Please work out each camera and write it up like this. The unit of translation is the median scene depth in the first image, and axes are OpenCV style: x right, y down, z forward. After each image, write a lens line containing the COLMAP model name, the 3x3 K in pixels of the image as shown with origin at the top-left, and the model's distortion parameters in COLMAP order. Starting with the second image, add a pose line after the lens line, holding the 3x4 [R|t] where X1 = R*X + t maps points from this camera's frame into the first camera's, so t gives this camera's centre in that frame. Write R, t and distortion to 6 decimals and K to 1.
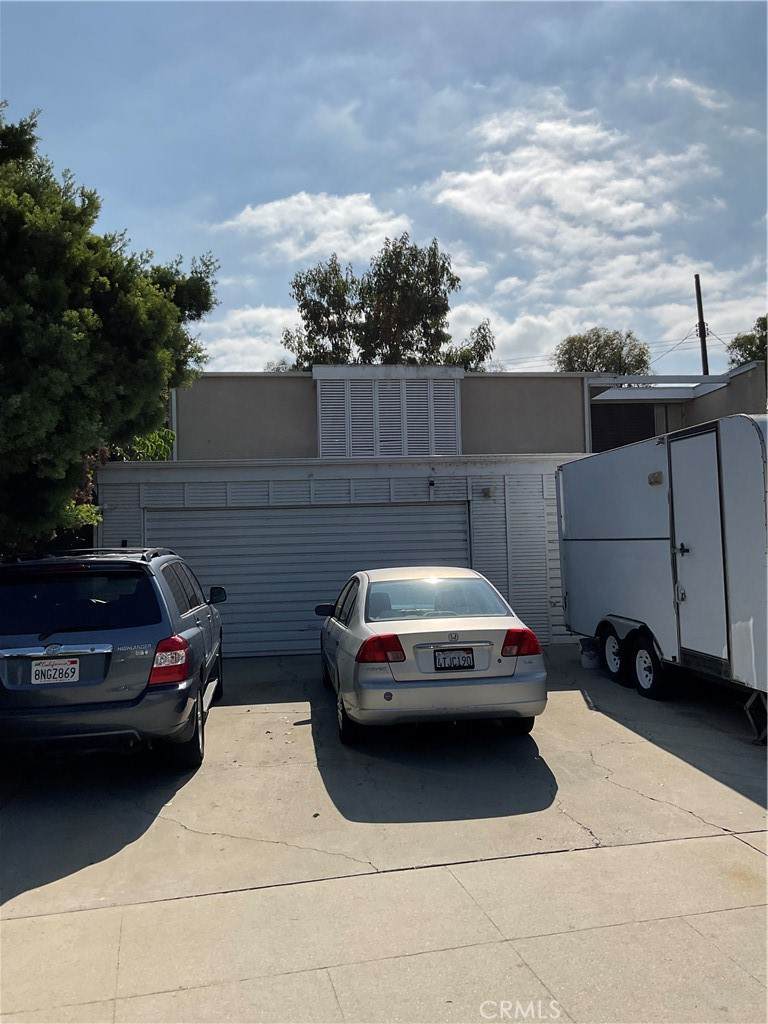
lens RADIAL K [[832.5, 0, 384.0], [0, 832.5, 512.0], [0, 0, 1]] dist [0.129182, 0.003186]
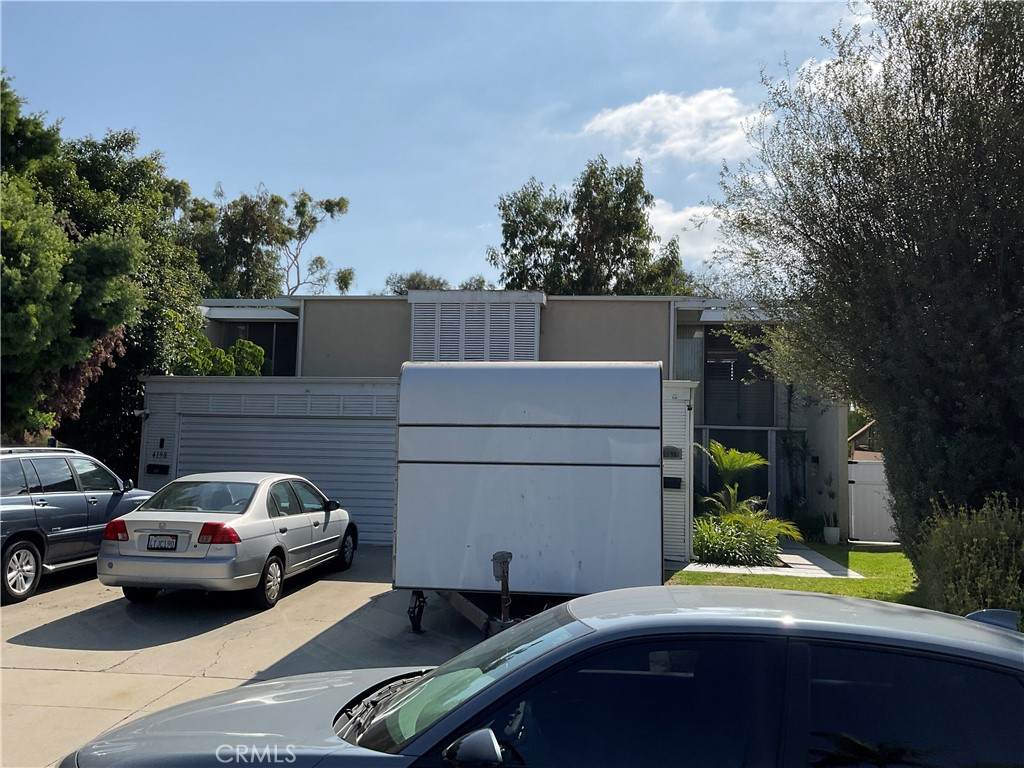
lens RADIAL K [[881.4, 0, 512.0], [0, 881.4, 384.0], [0, 0, 1]] dist [0.125479, -0.000965]
pose [[0.949592, 0.032611, -0.311788, 0.391120], [-0.044619, 0.998509, -0.031453, -0.018739], [0.310298, 0.043779, 0.949631, -0.064475]]
